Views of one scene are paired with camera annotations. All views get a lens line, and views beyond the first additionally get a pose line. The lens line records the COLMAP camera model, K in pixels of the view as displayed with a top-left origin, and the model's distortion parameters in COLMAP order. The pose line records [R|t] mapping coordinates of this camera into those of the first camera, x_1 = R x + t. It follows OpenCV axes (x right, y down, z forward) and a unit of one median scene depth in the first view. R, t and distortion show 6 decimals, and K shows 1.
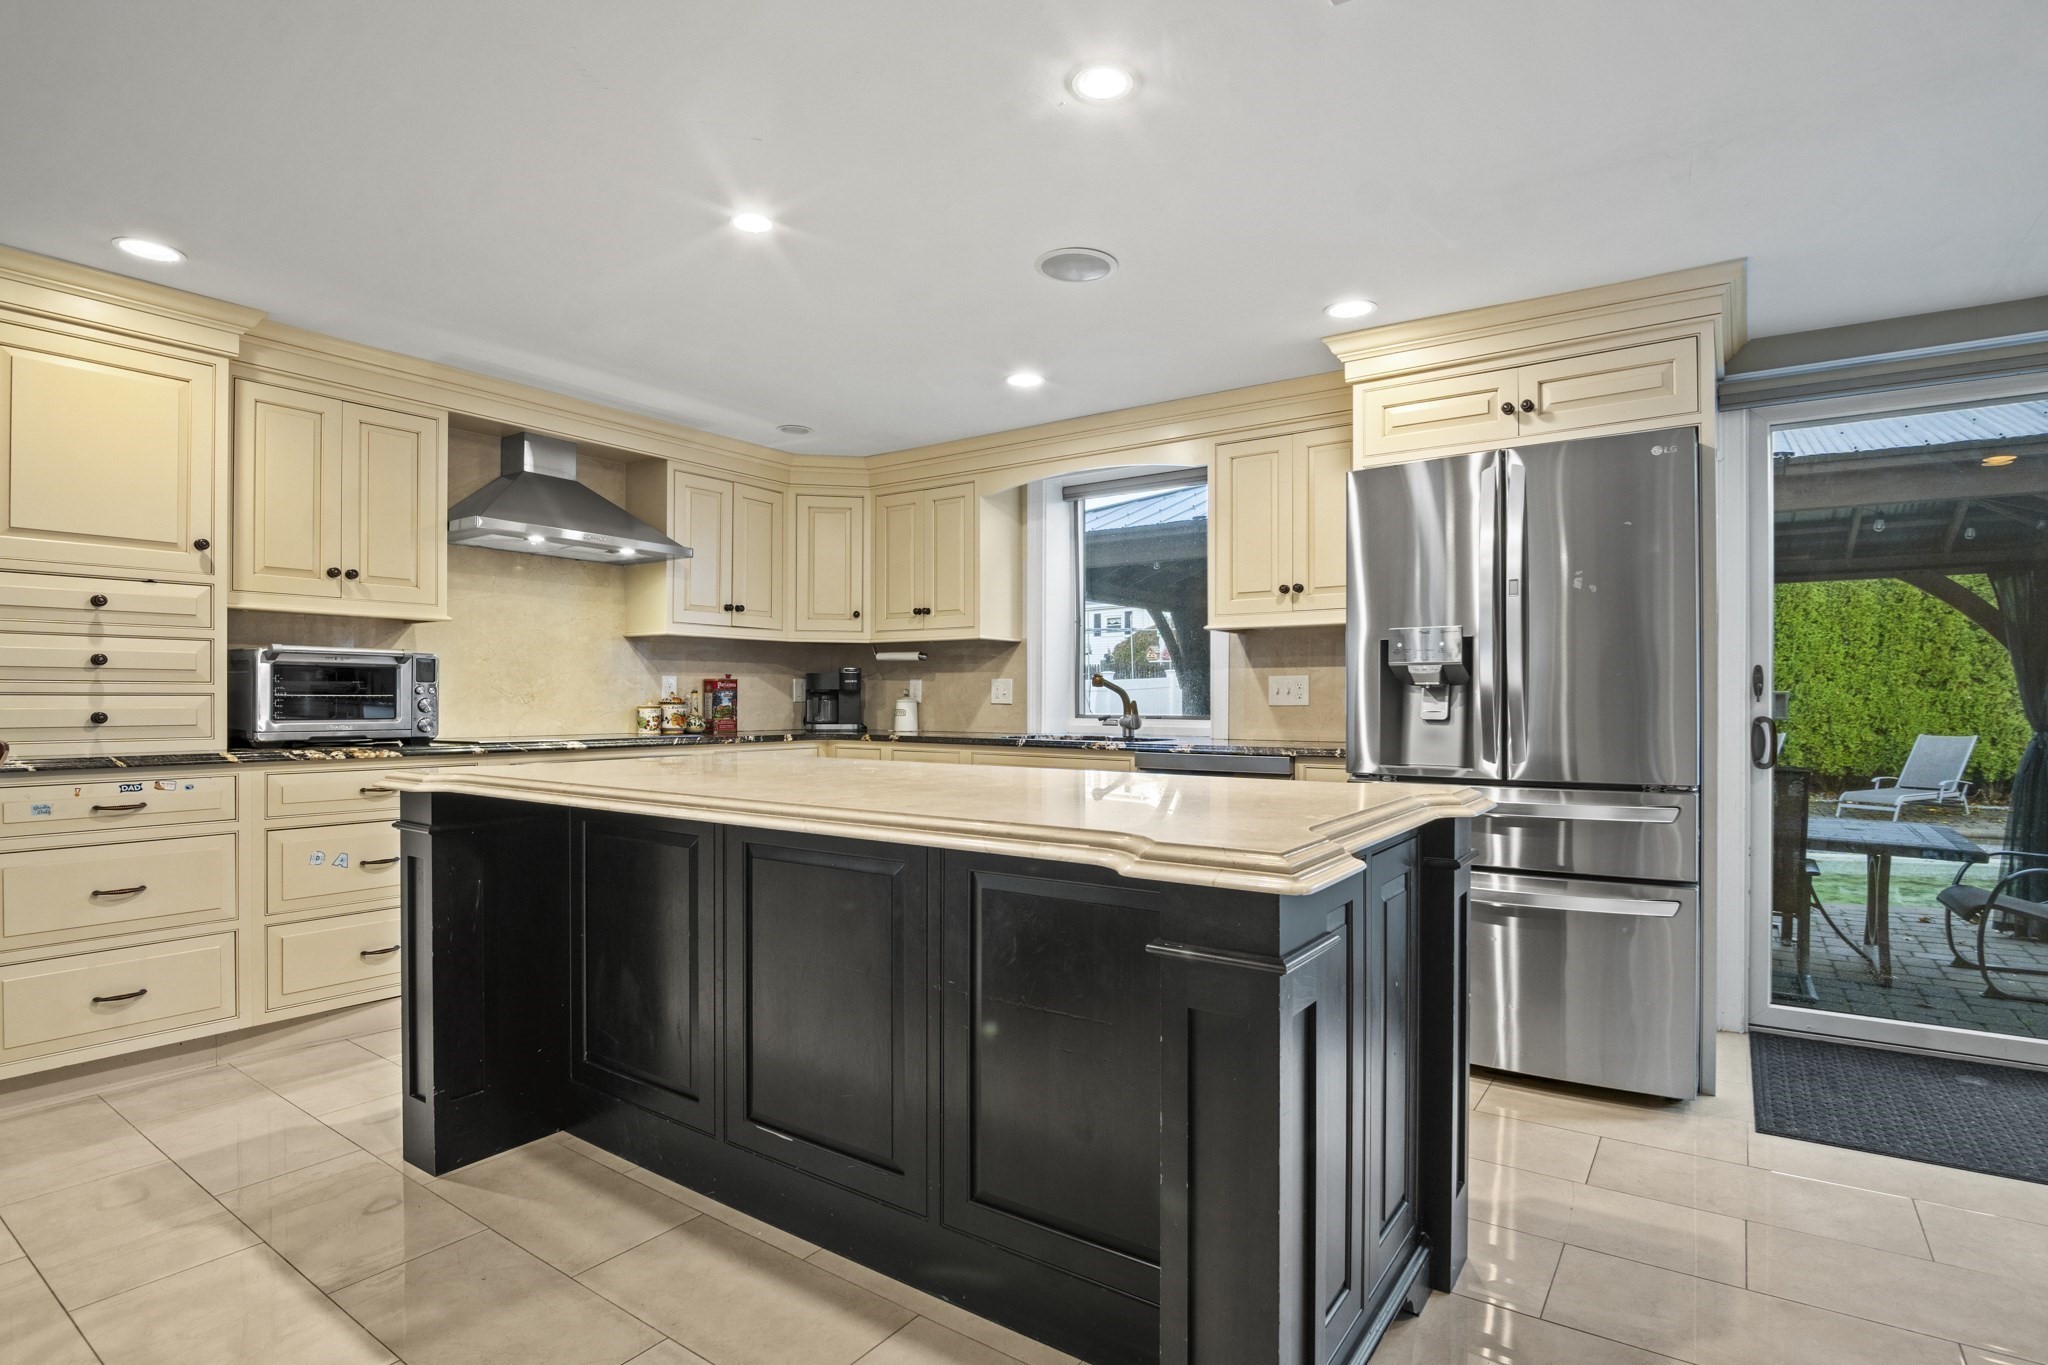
lens RADIAL K [[998.6, 0, 1045.1], [0, 998.6, 693.0], [0, 0, 1]] dist [-0.017464, -0.002839]
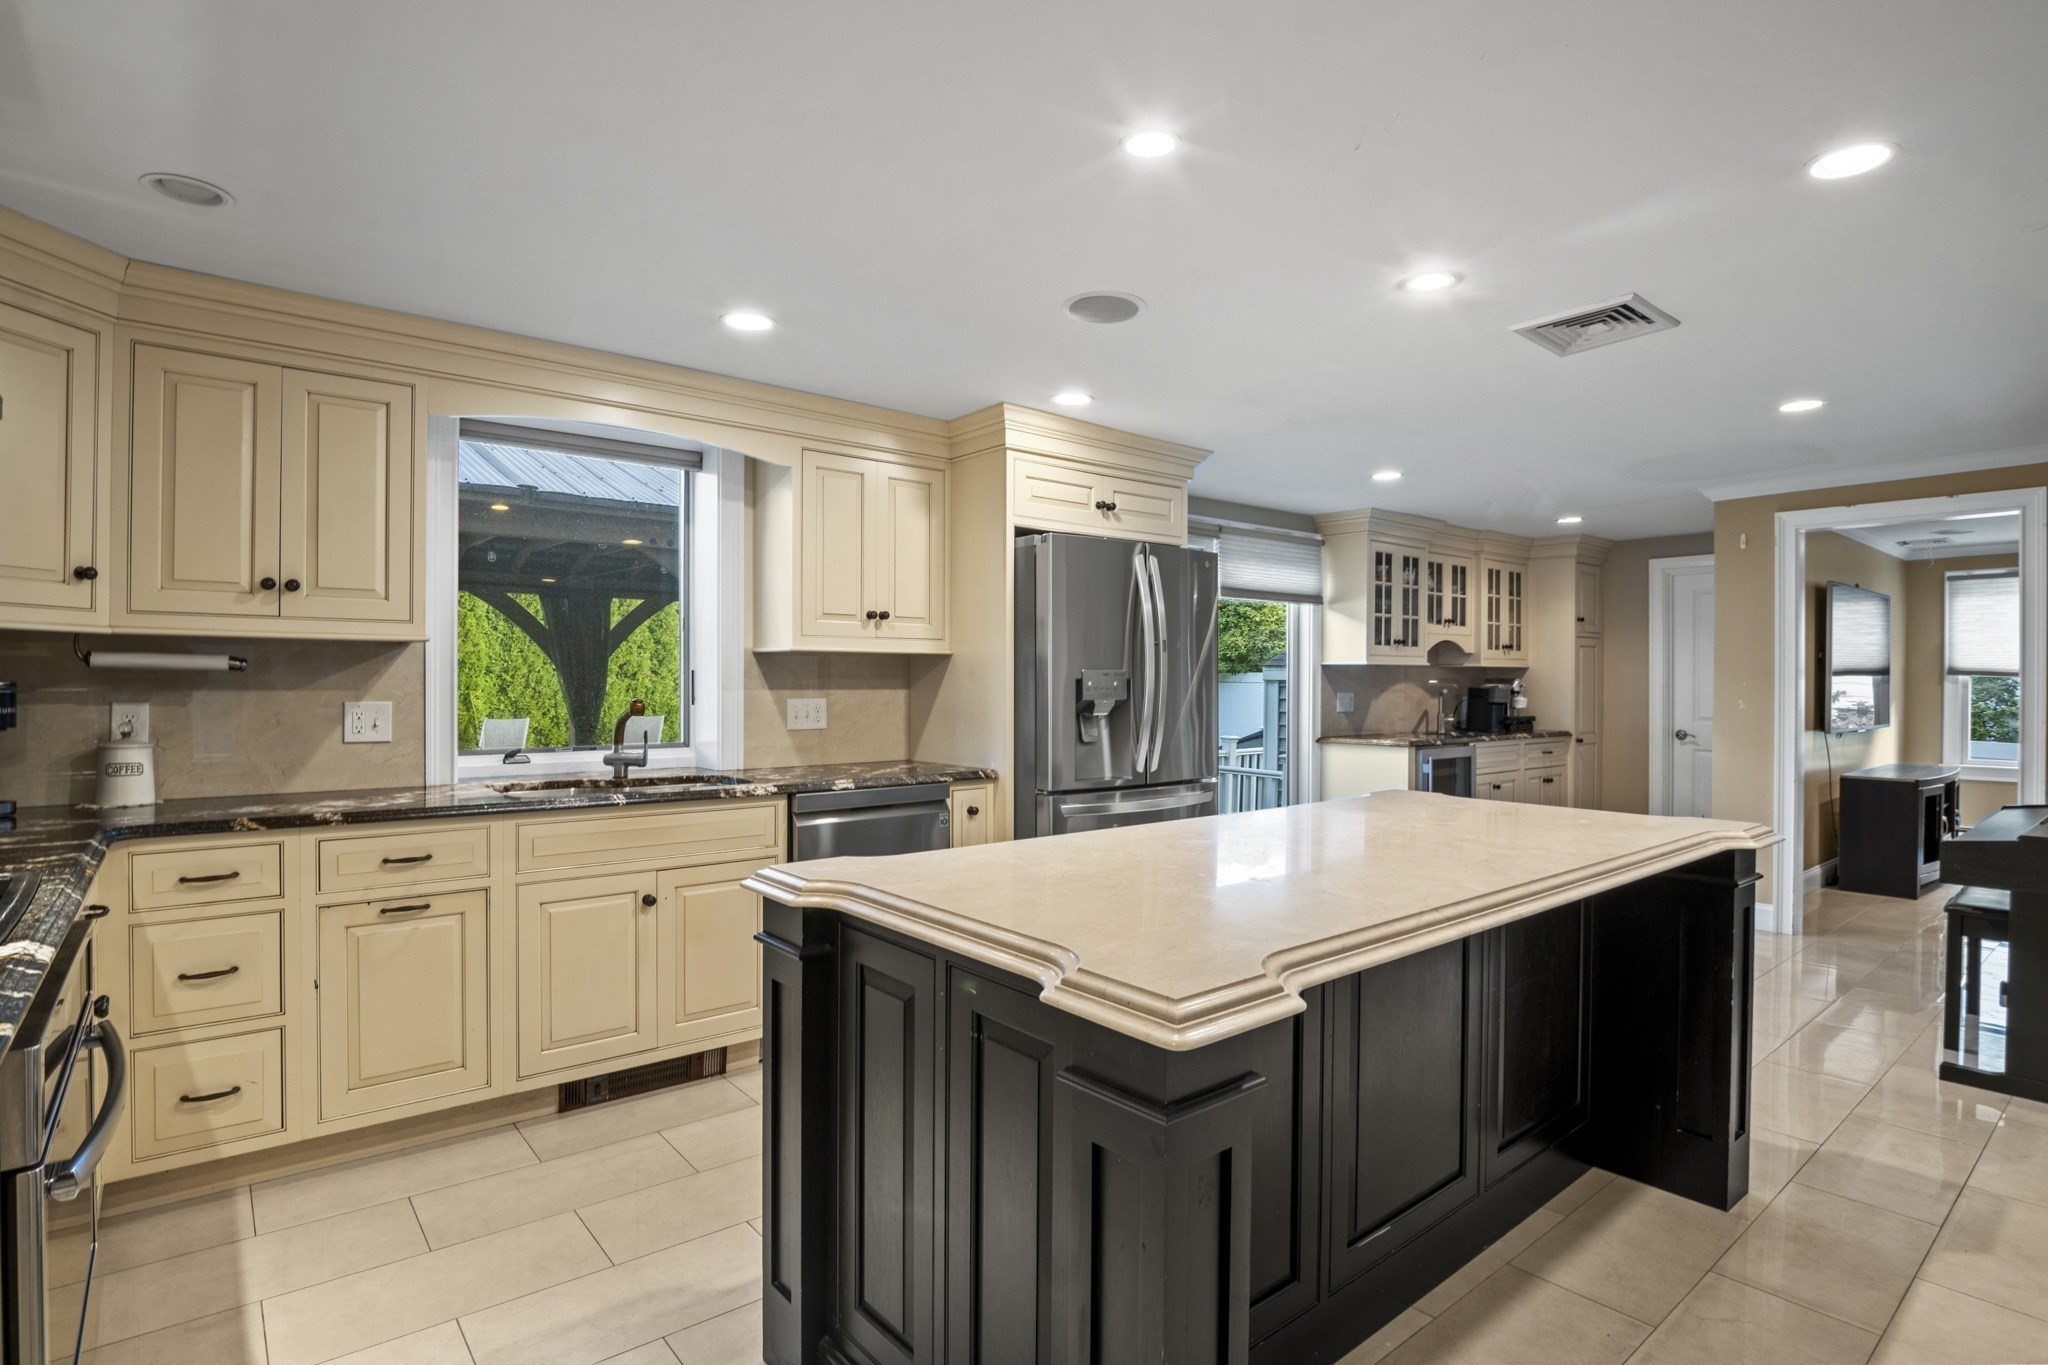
lens RADIAL K [[998.6, 0, 1033.8], [0, 998.6, 682.5], [0, 0, 1]] dist [-0.017464, -0.002839]
pose [[0.288788, -0.001508, 0.957392, -0.517966], [-0.009766, 0.999942, 0.004520, -0.033039], [-0.957343, -0.010655, 0.288757, 0.428974]]
